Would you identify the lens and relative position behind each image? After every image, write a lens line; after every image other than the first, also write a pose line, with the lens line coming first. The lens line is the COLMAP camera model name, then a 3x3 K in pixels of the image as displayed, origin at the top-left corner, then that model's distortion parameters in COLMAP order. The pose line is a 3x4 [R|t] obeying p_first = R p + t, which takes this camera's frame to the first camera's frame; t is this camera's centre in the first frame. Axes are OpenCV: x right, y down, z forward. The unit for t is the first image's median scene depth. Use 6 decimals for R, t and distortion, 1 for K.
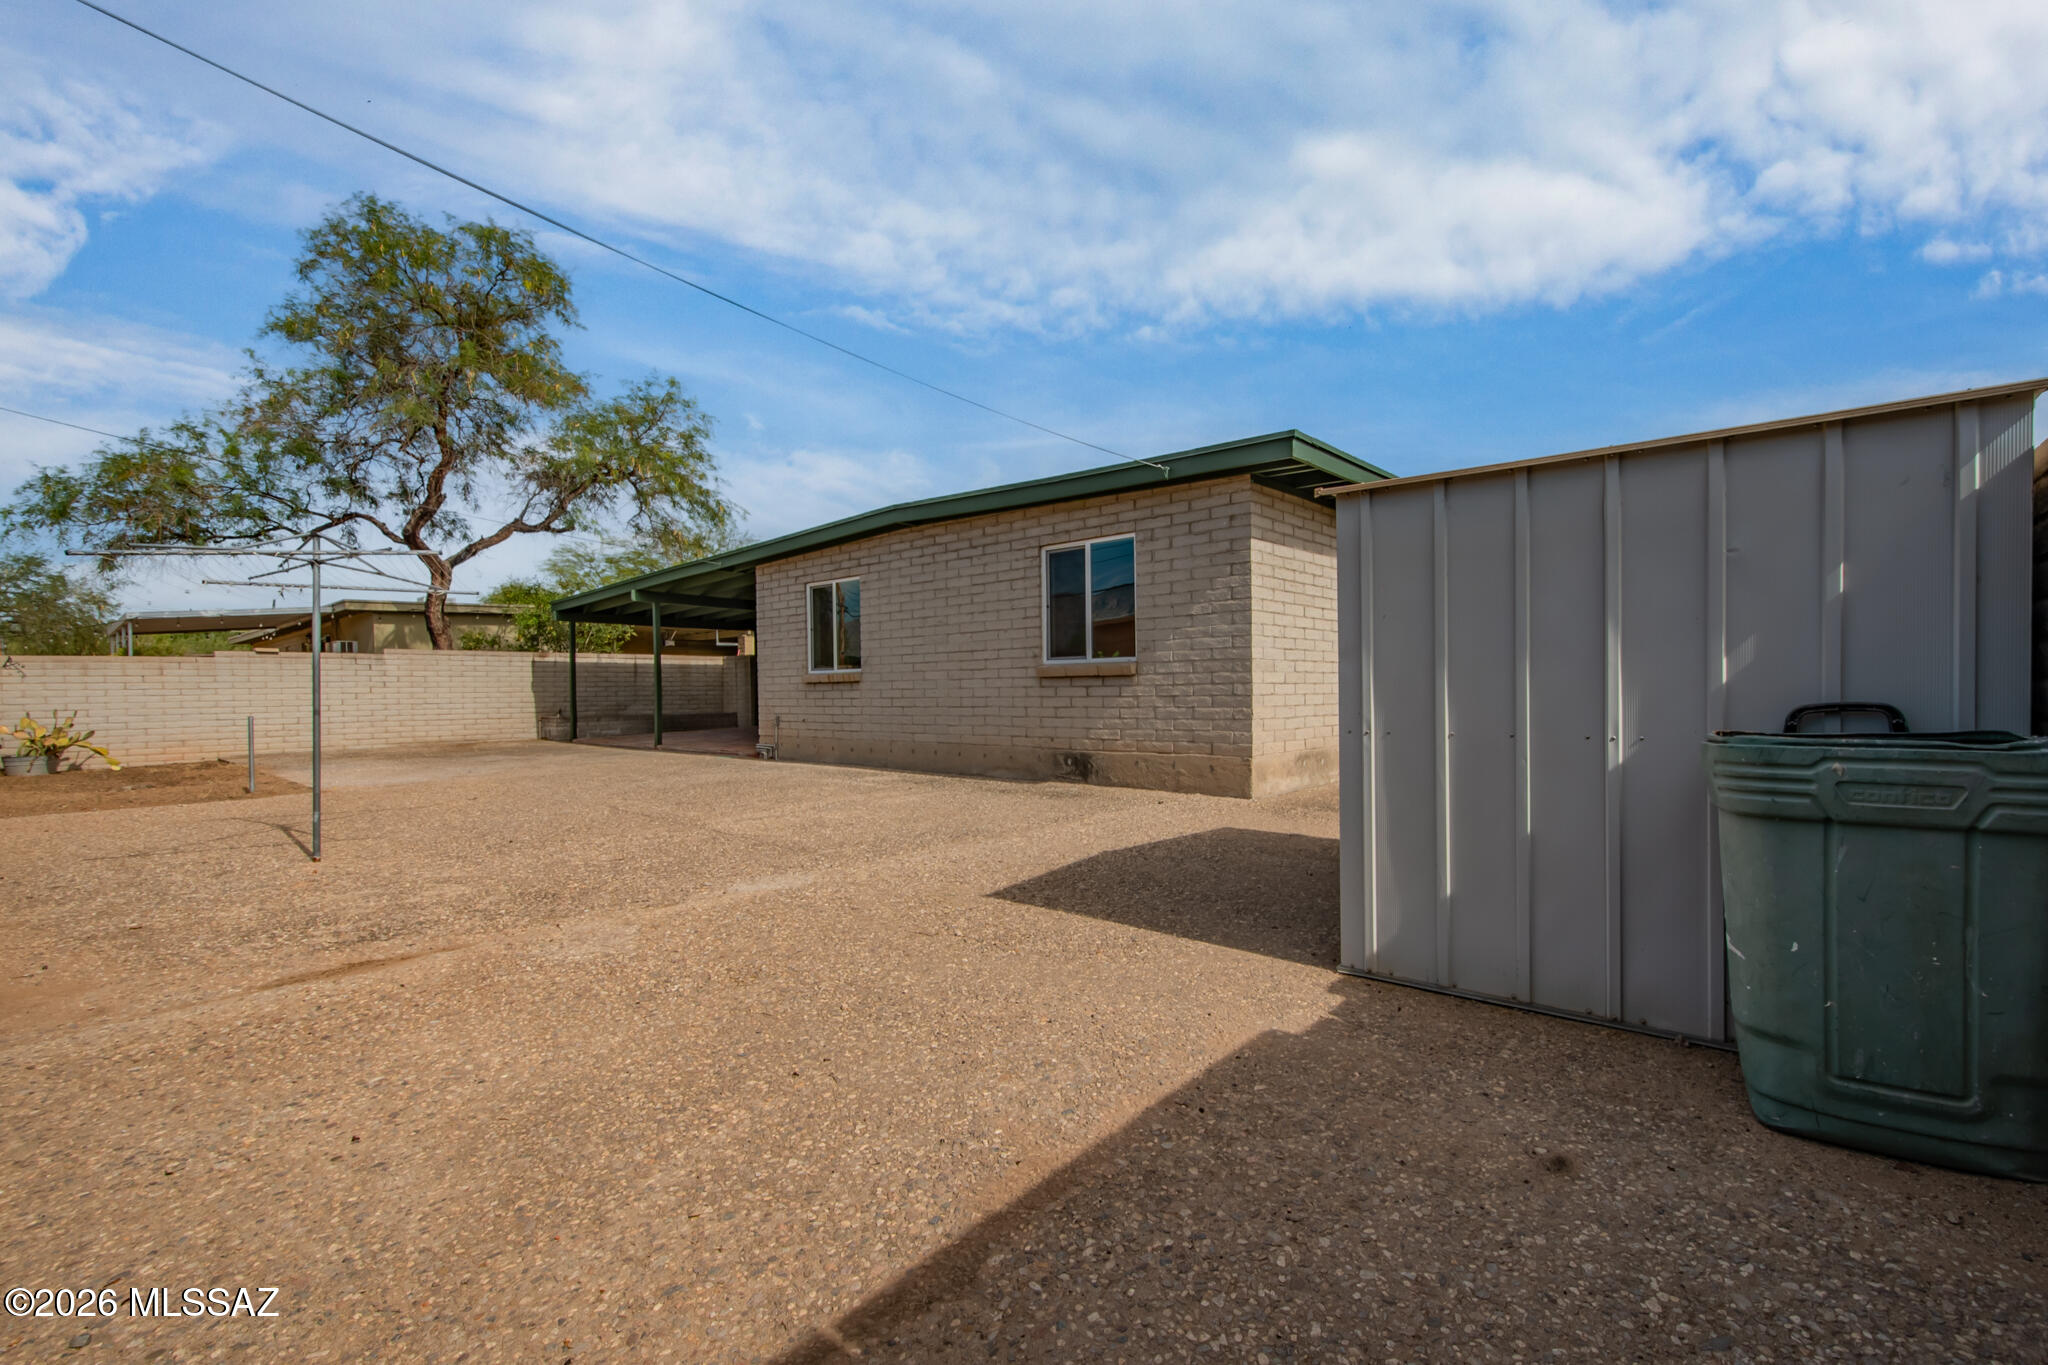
lens RADIAL K [[900.4, 0, 1032.7], [0, 900.4, 691.6], [0, 0, 1]] dist [0.001667, -0.000154]
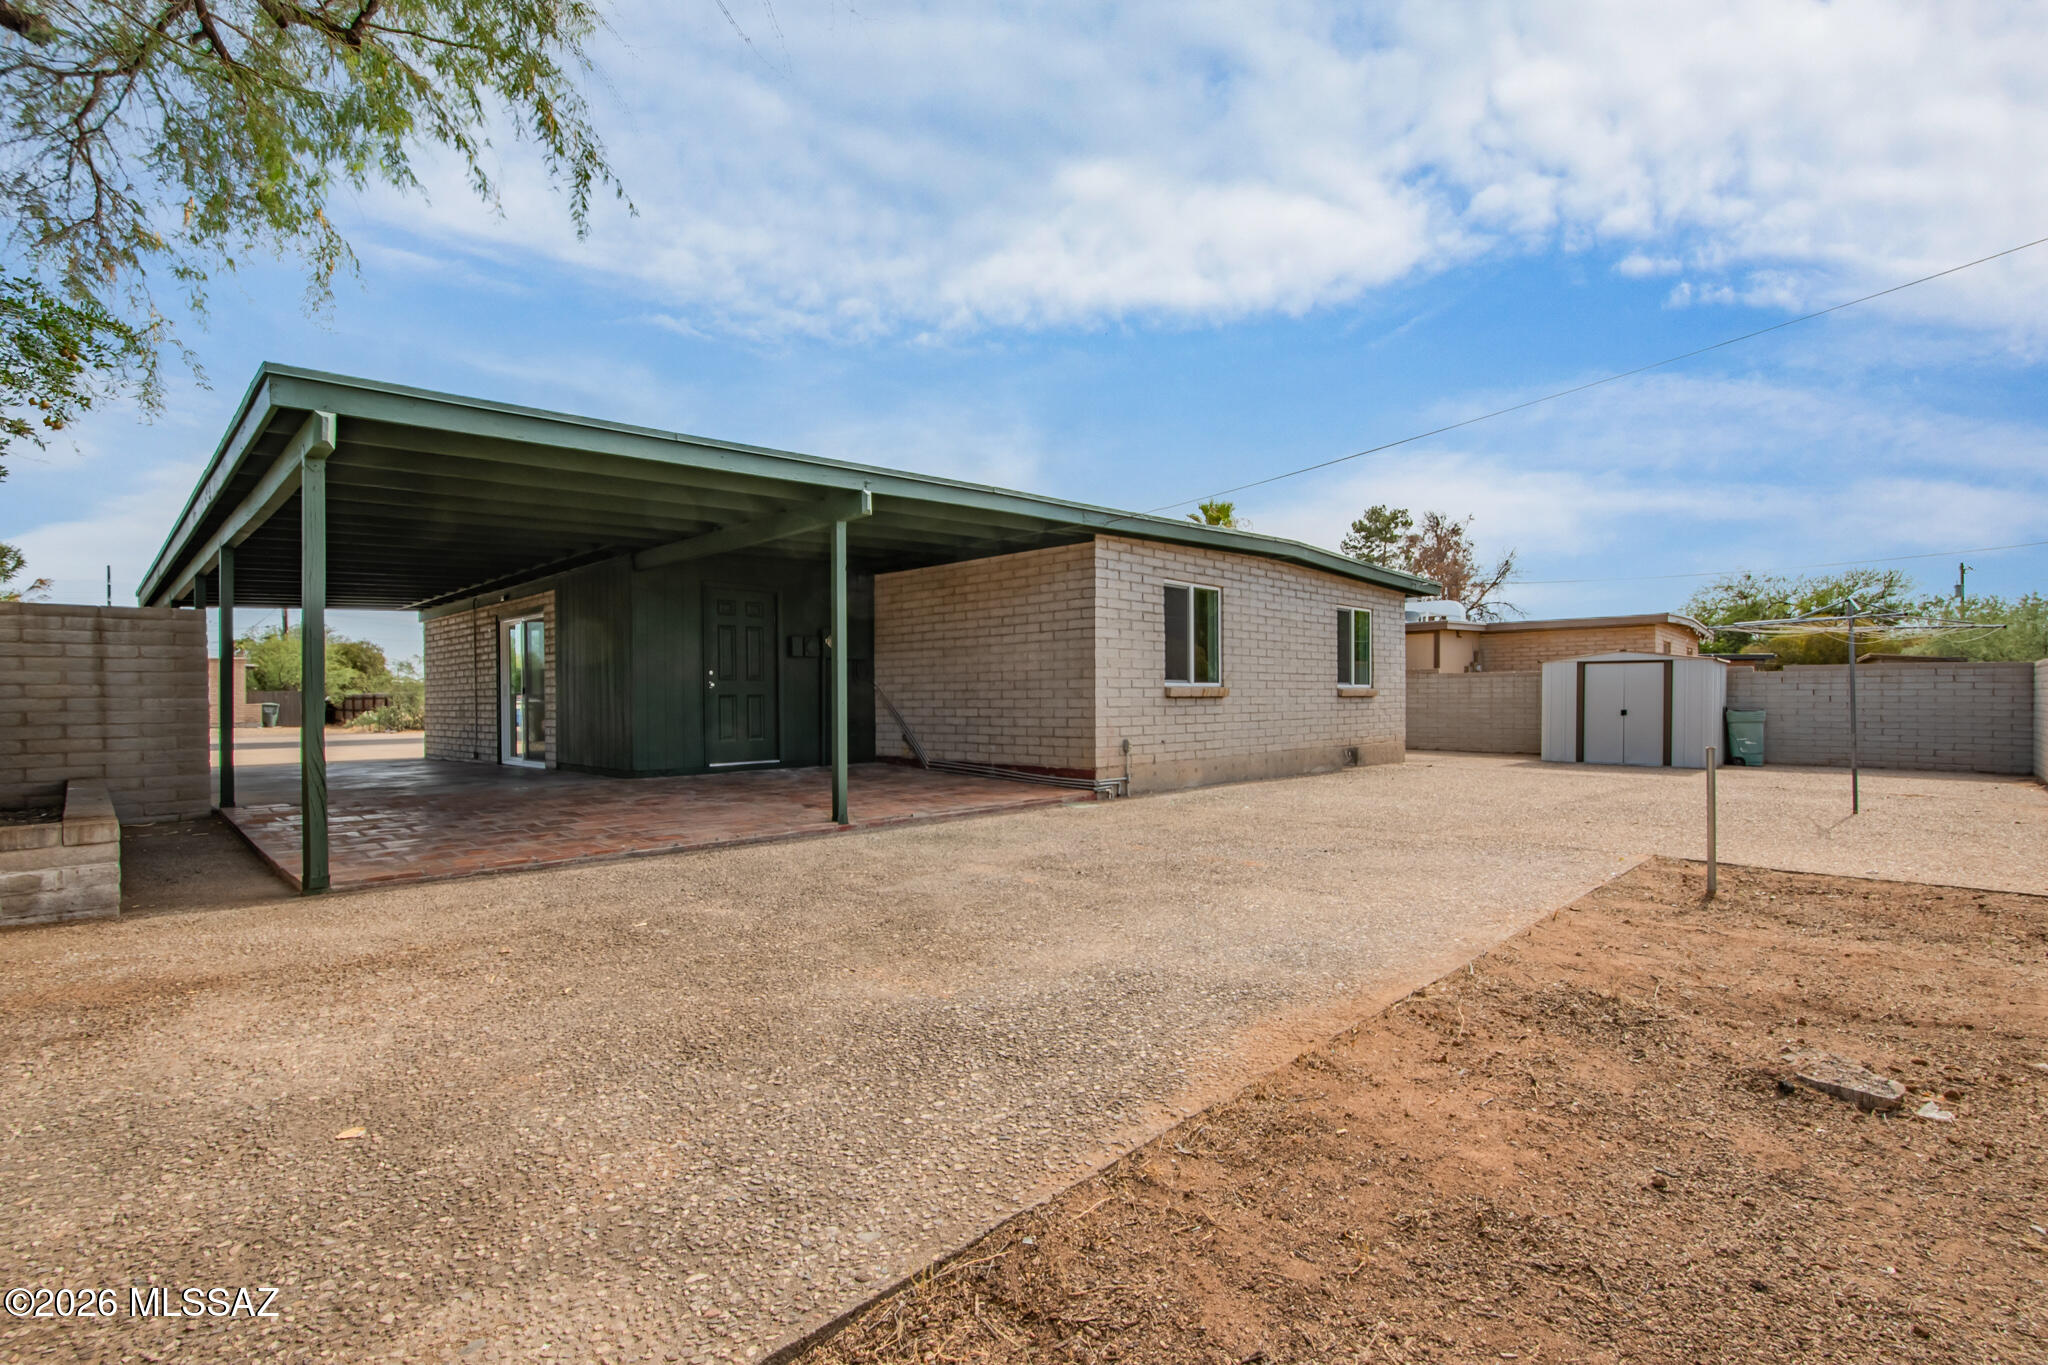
lens RADIAL K [[930.0, 0, 1036.1], [0, 930.0, 704.1], [0, 0, 1]] dist [0.005581, 0.000783]
pose [[0.046208, 0.008542, 0.998895, -1.197738], [0.008793, 0.999921, -0.008957, 0.004005], [-0.998893, 0.009198, 0.046129, 1.148790]]
